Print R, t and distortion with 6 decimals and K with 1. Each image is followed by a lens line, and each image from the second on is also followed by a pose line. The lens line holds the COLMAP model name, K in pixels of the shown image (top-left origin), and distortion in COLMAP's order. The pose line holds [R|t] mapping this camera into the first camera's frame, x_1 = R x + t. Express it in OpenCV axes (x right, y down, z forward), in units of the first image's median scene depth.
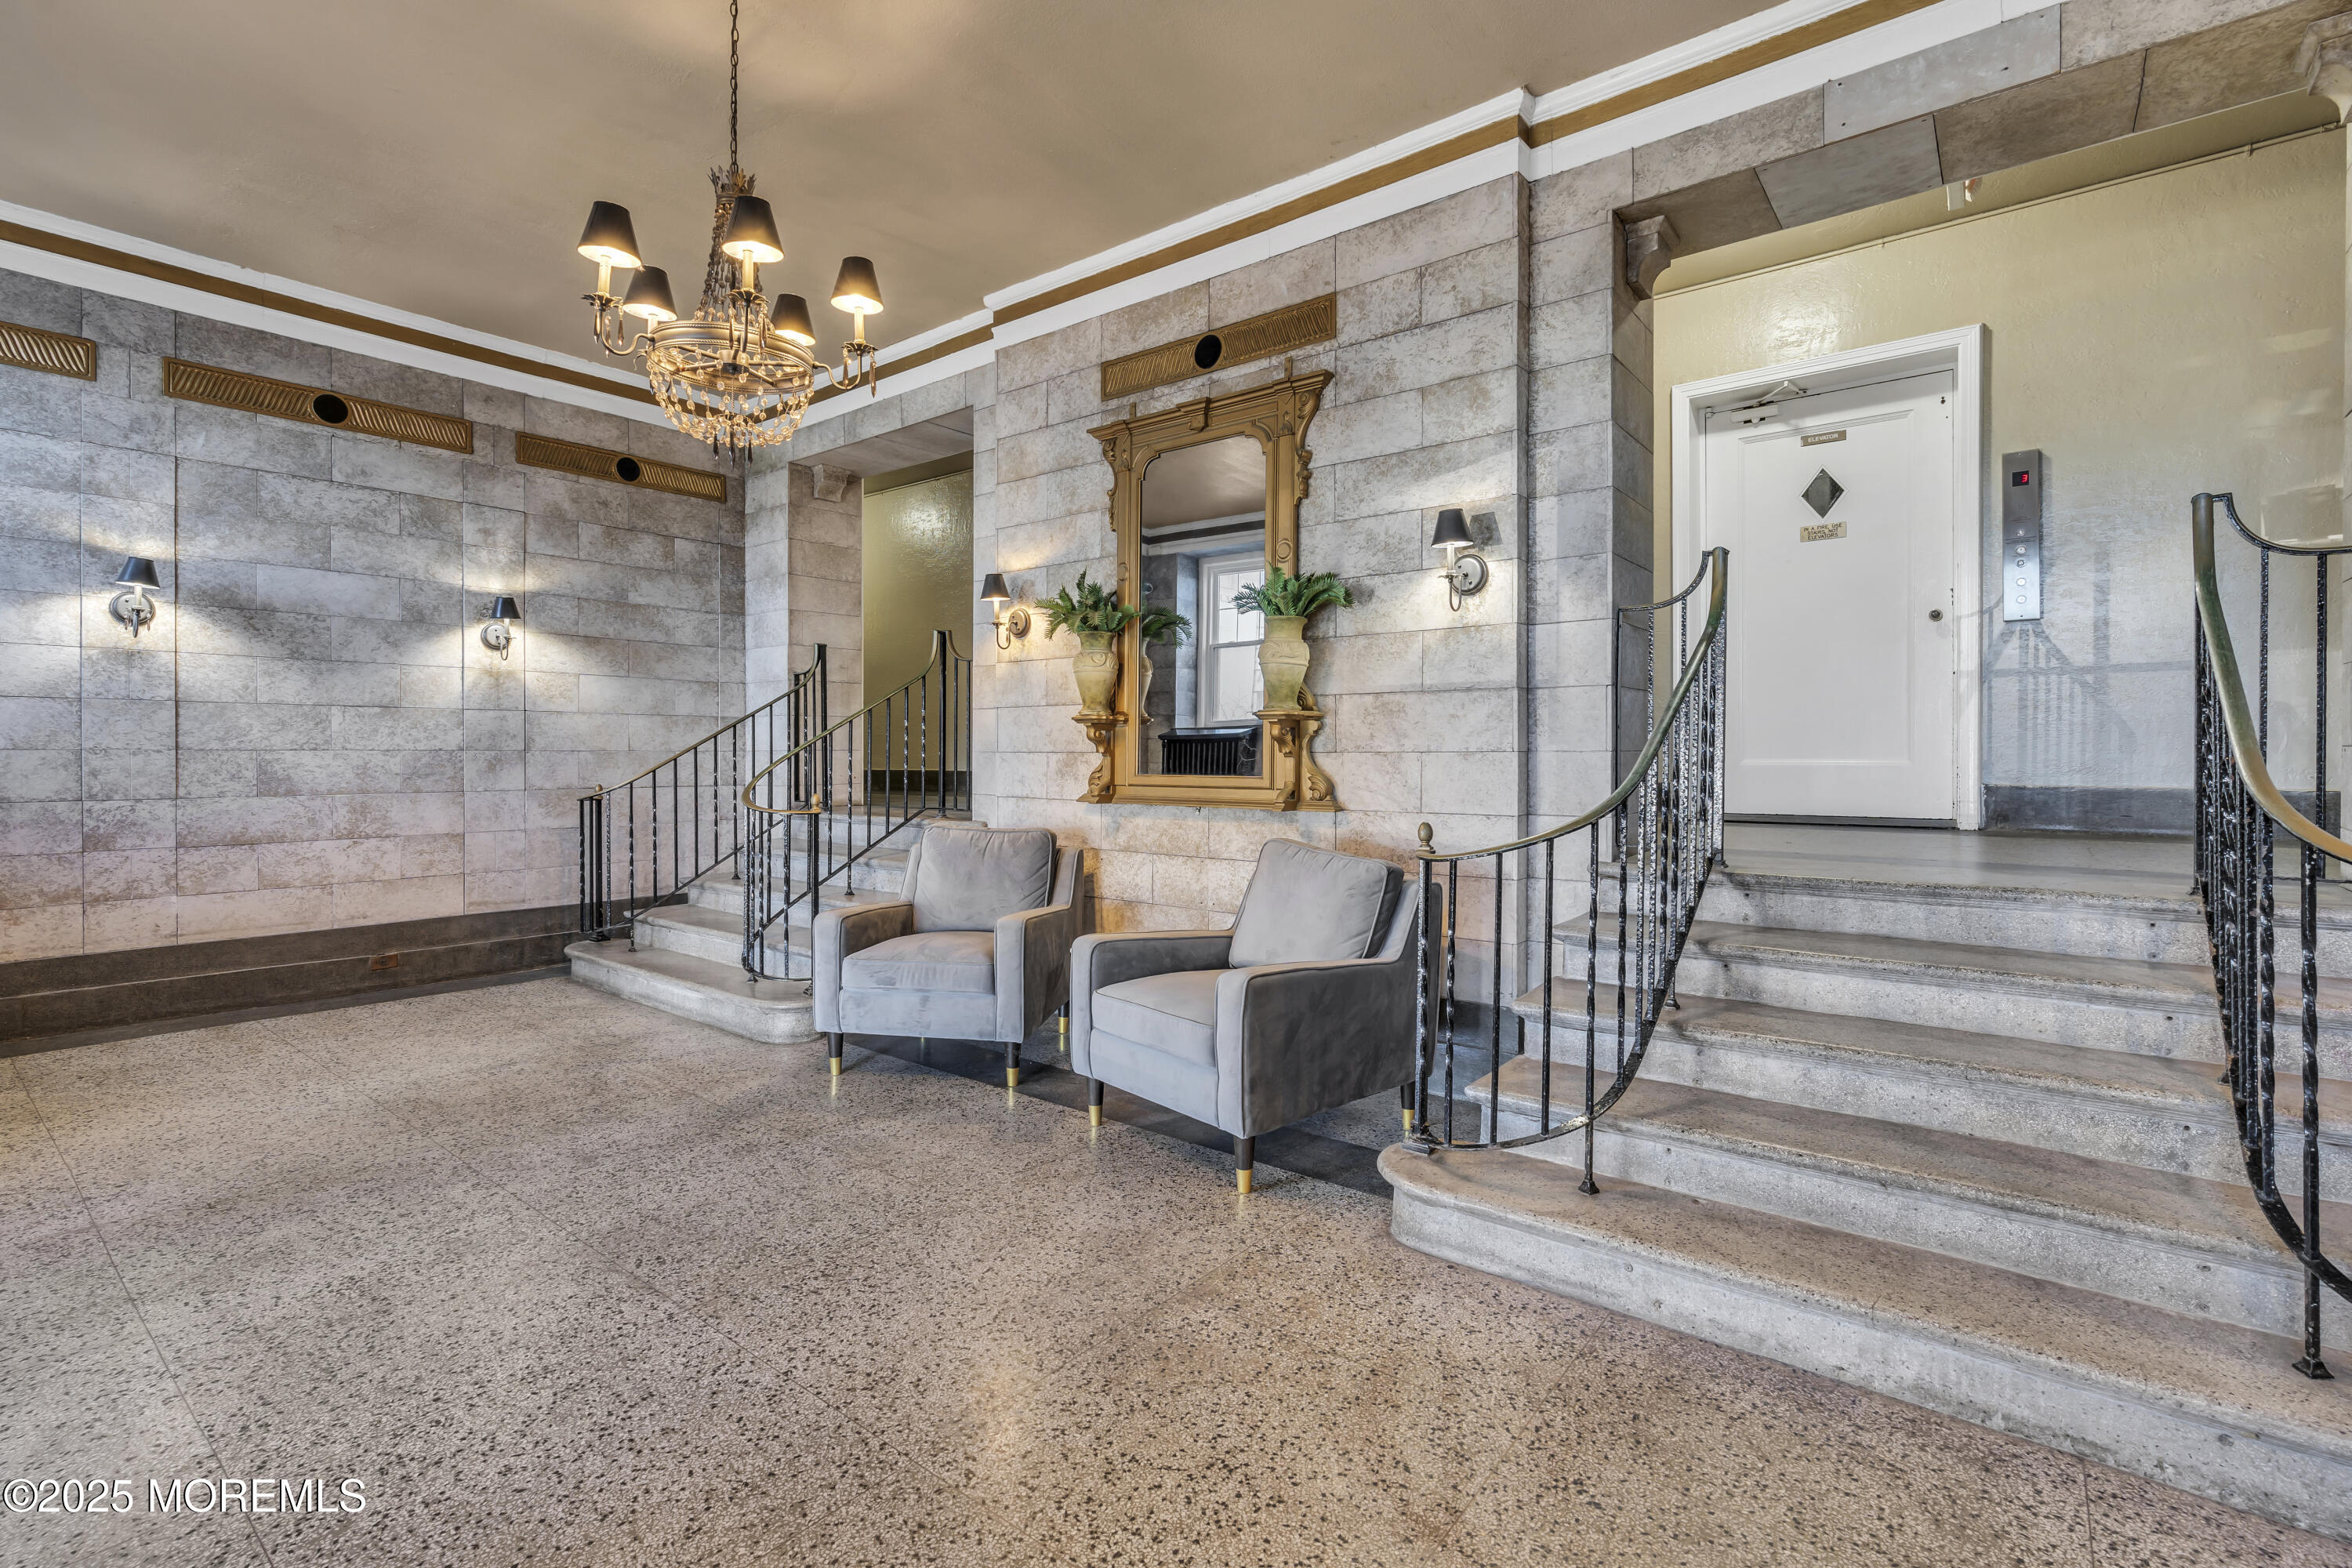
lens RADIAL K [[1071.6, 0, 1168.1], [0, 1071.6, 771.1], [0, 0, 1]] dist [-0.007500, 0.002265]
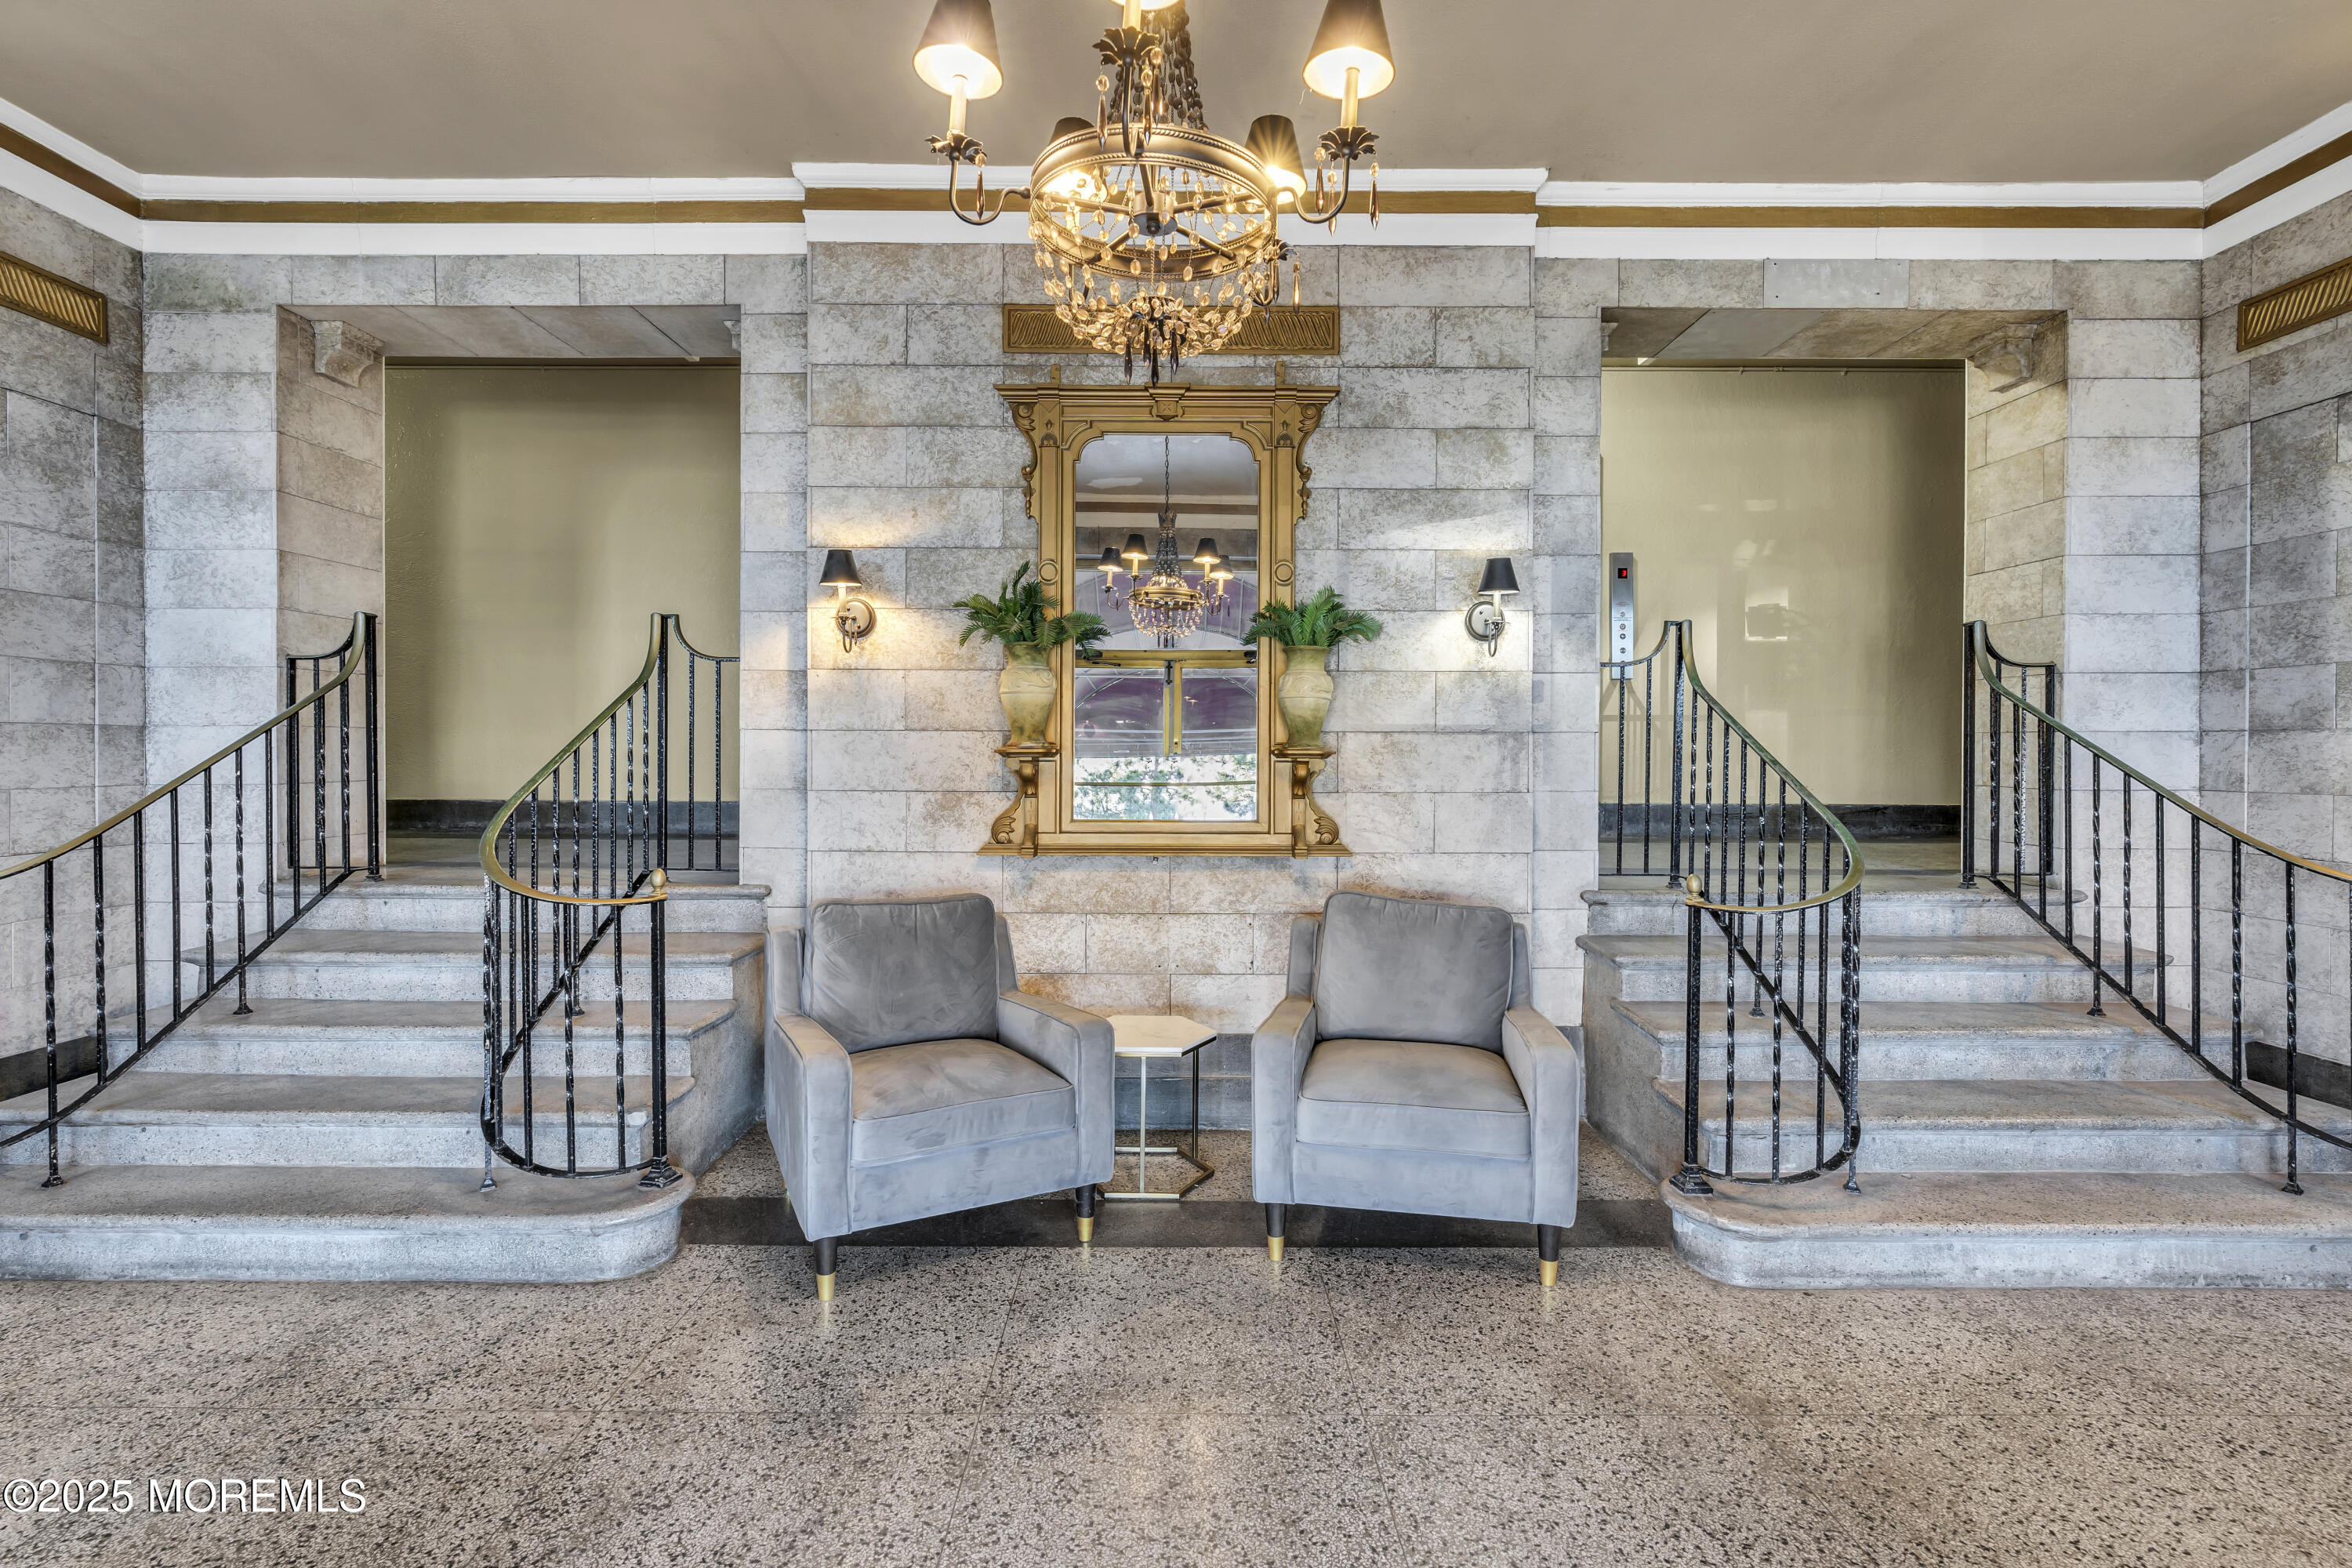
lens RADIAL K [[1071.6, 0, 1175.5], [0, 1071.6, 773.3], [0, 0, 1]] dist [-0.007500, 0.002265]
pose [[0.777740, -0.009395, 0.628516, -0.555869], [0.007870, 0.999955, 0.005208, -0.040993], [-0.628537, 0.000896, 0.777779, 0.356372]]
